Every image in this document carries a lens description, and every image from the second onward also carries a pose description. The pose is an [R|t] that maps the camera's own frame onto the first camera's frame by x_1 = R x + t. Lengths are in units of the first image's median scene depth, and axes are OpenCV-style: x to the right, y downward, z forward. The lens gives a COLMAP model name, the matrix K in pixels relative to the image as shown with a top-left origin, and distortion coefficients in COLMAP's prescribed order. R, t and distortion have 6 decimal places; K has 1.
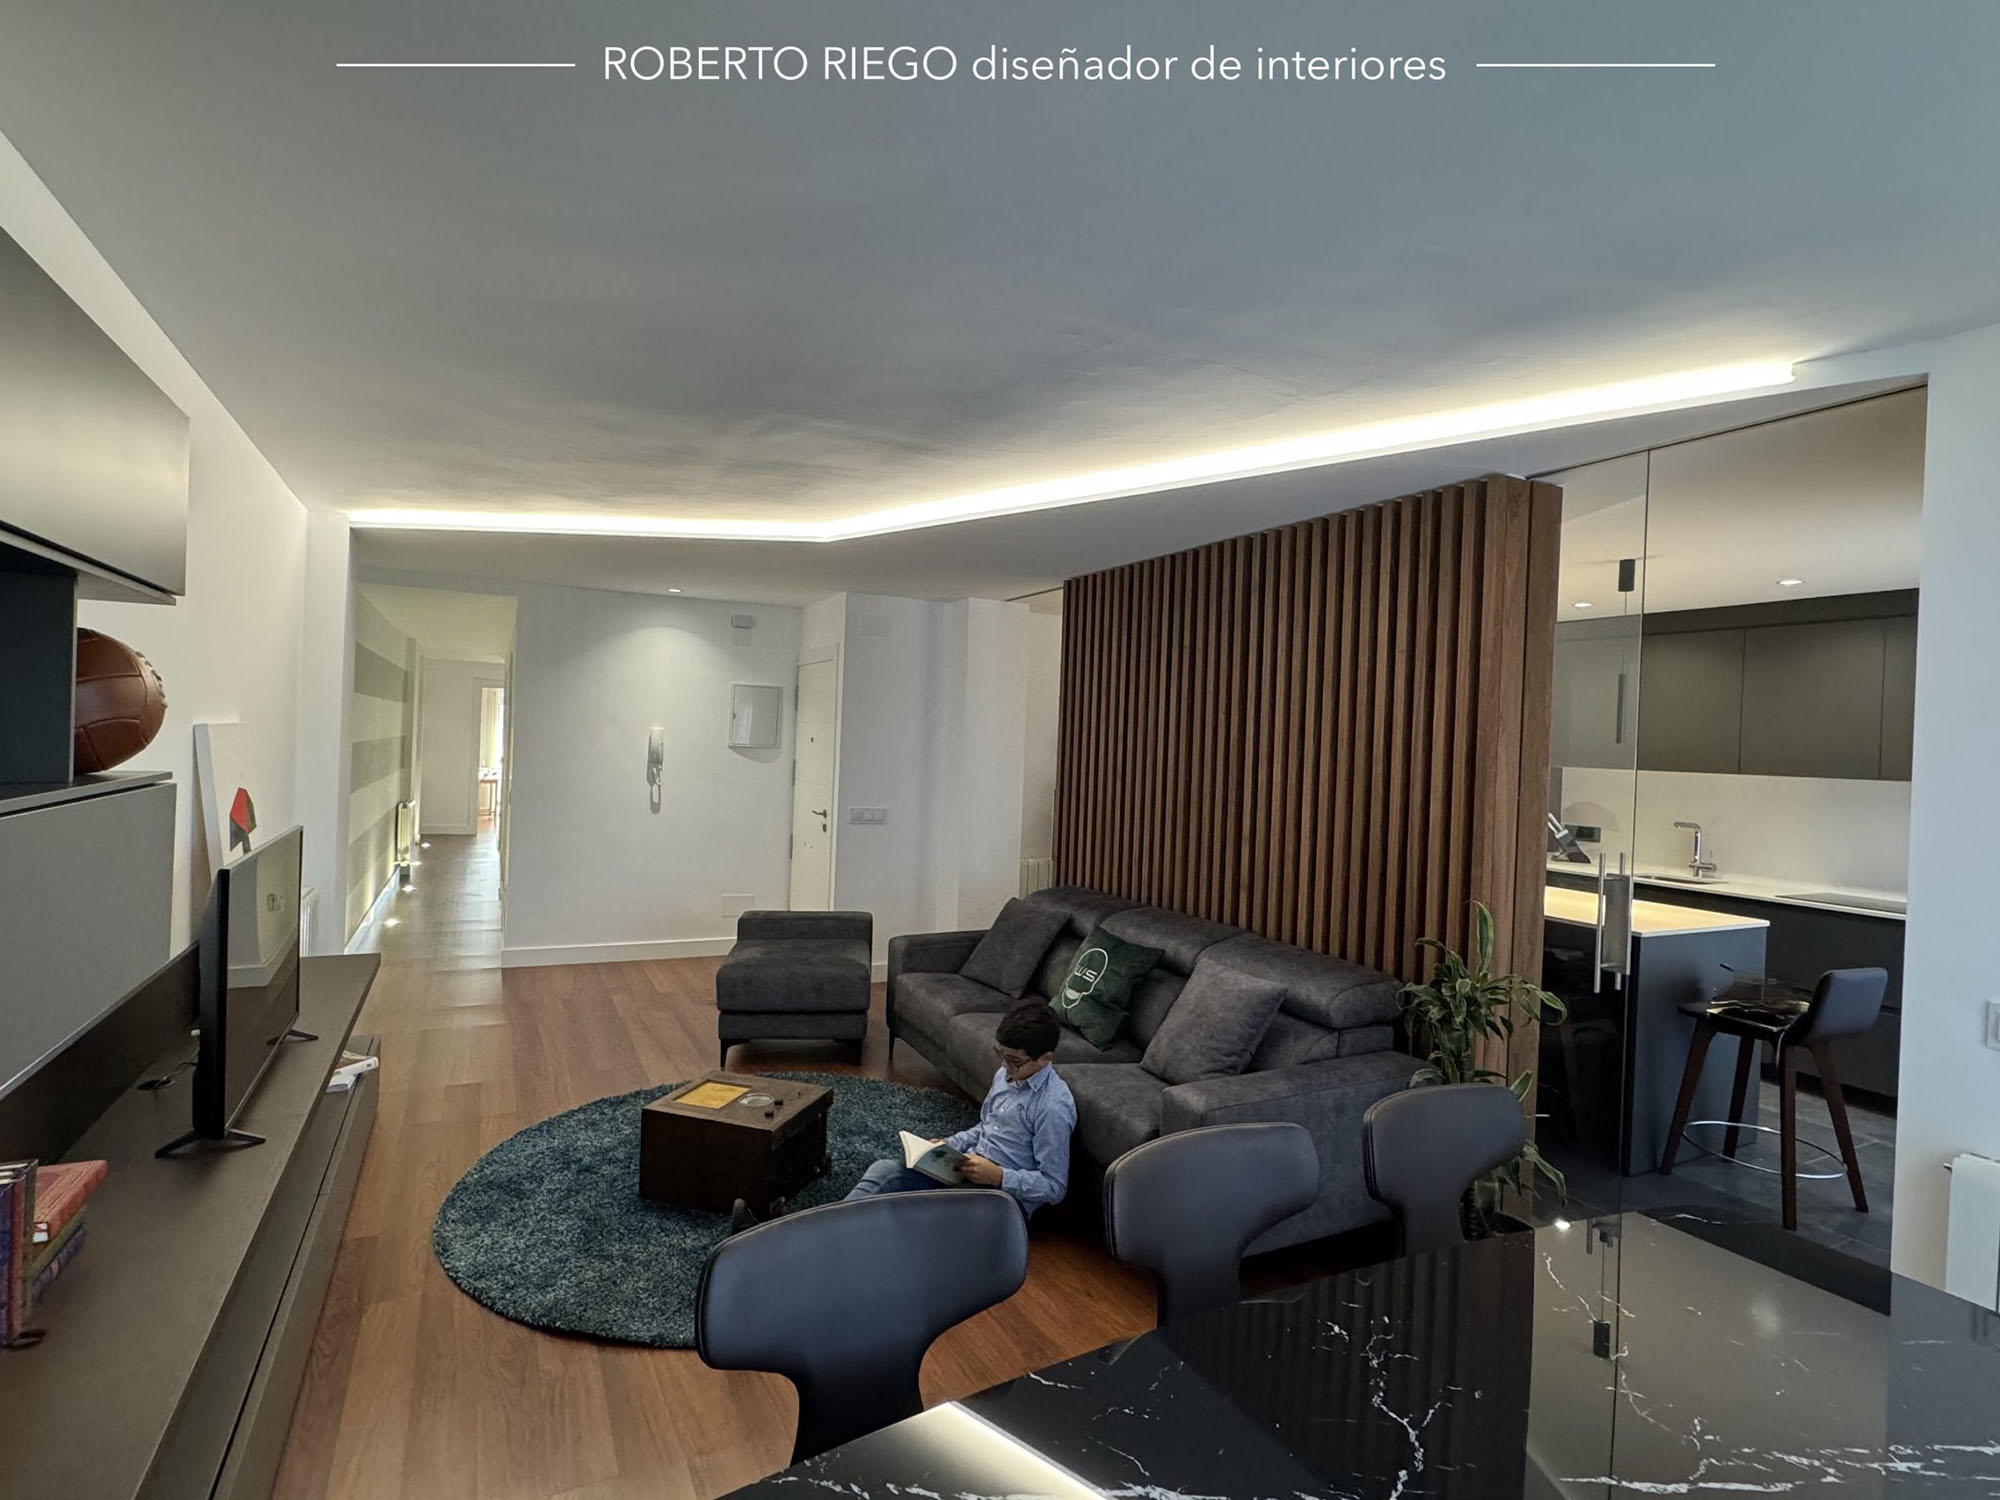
lens RADIAL K [[990.2, 0, 995.5], [0, 990.2, 750.1], [0, 0, 1]] dist [-0.004200, -0.000163]
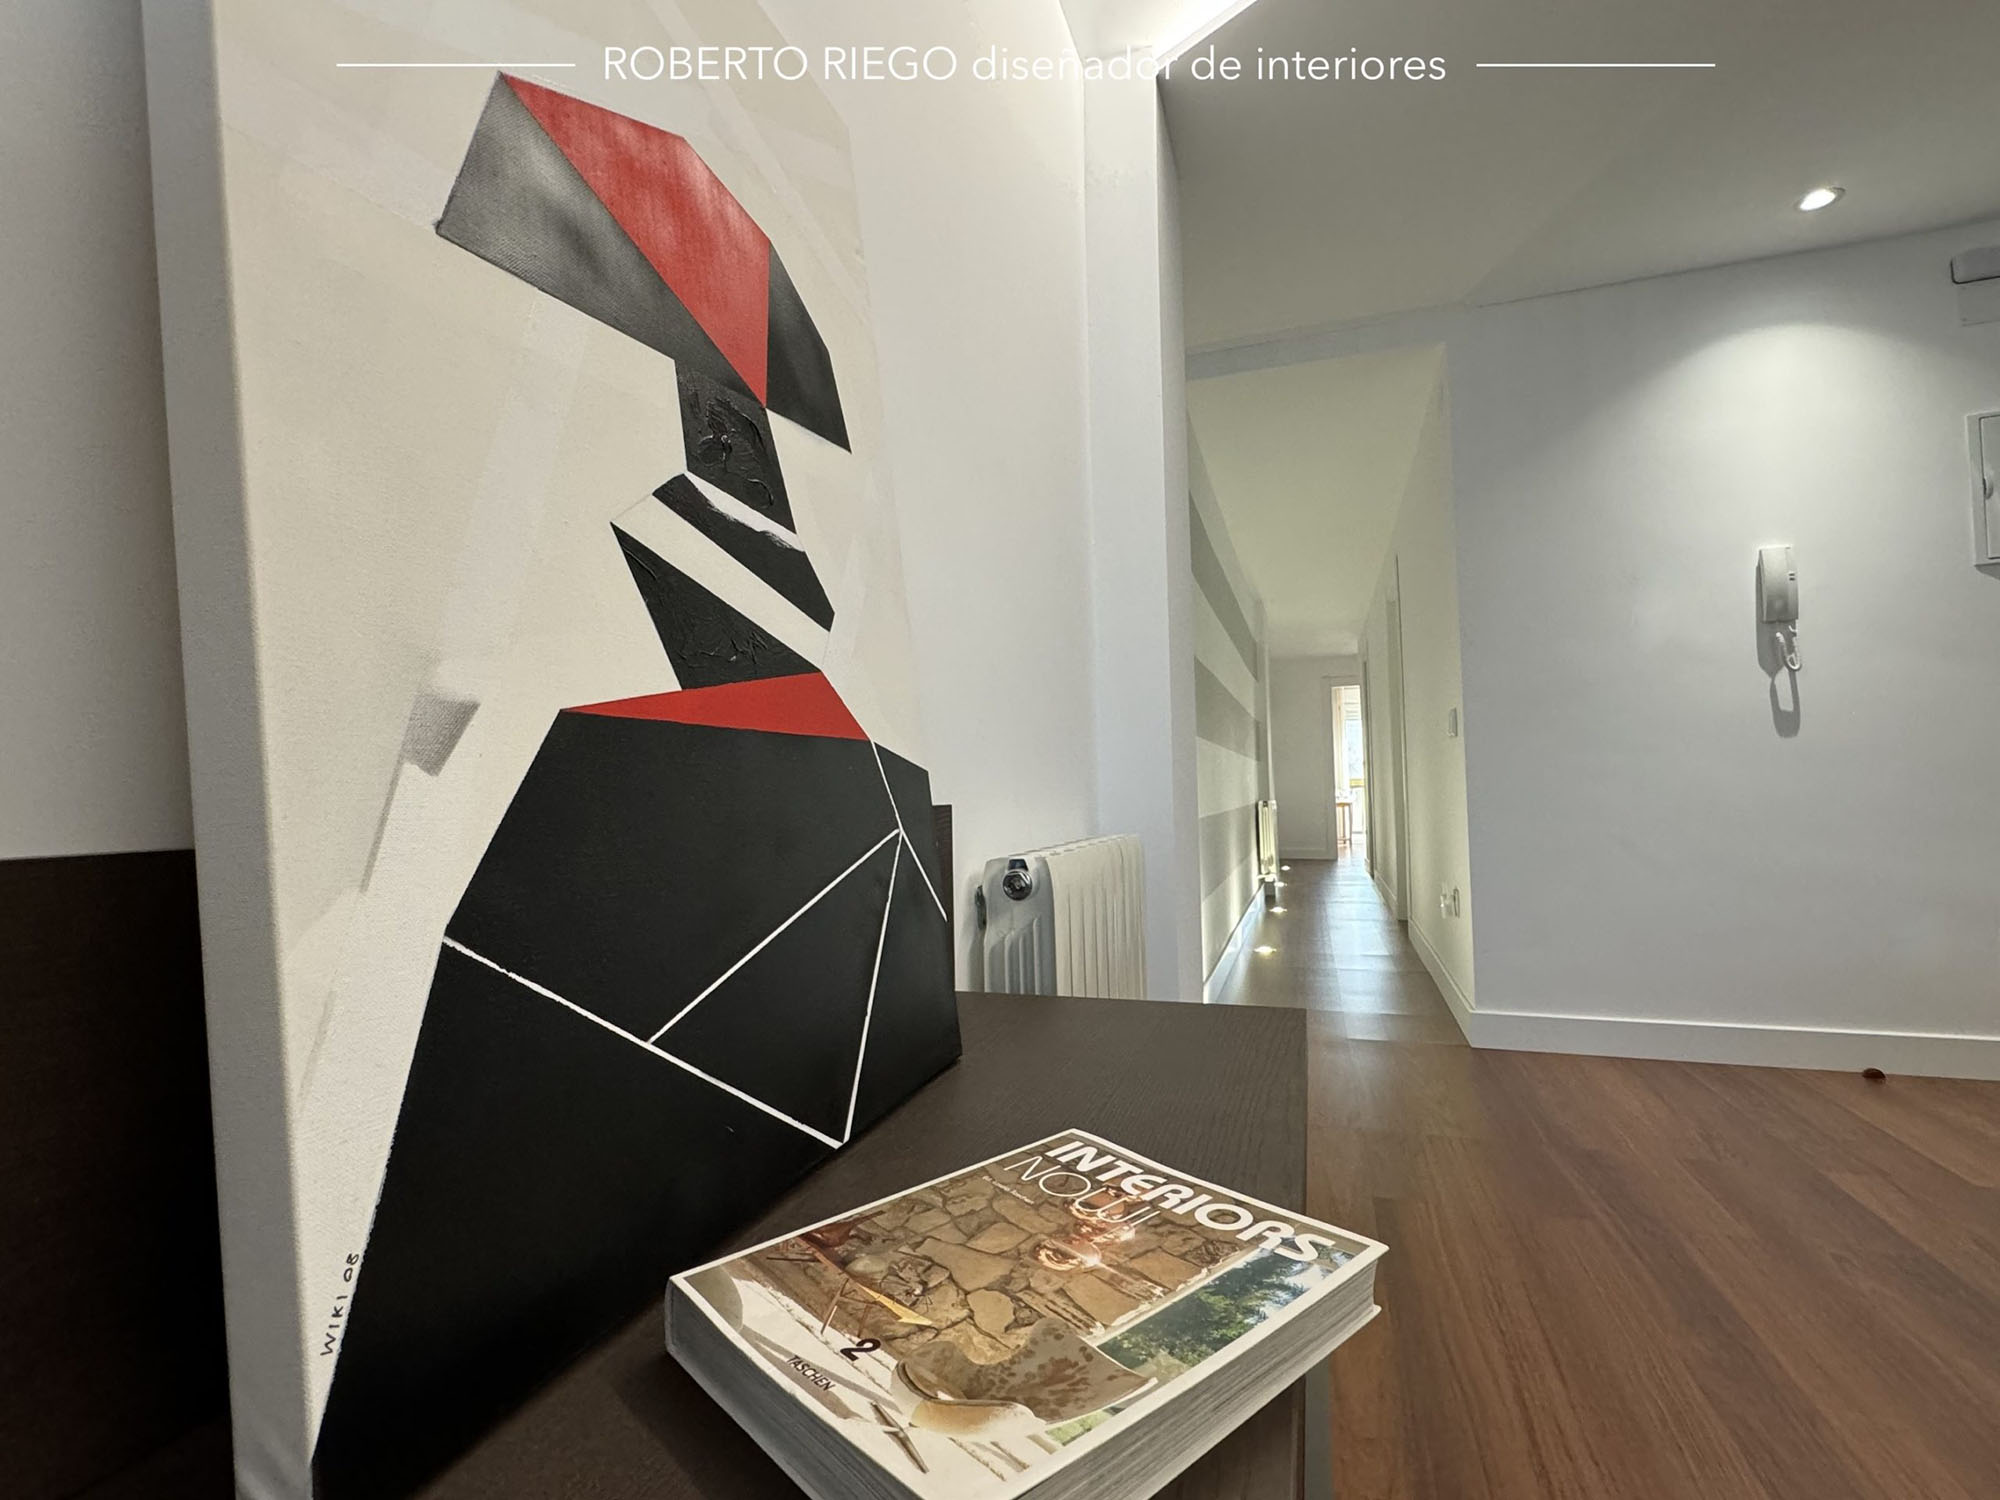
lens RADIAL K [[931.6, 0, 1002.6], [0, 931.6, 751.3], [0, 0, 1]] dist [0.001547, -0.000088]
pose [[0.699937, -0.089169, -0.708616, -0.232724], [0.043739, 0.995665, -0.082087, 0.071275], [0.712864, 0.026461, 0.700803, 0.359096]]
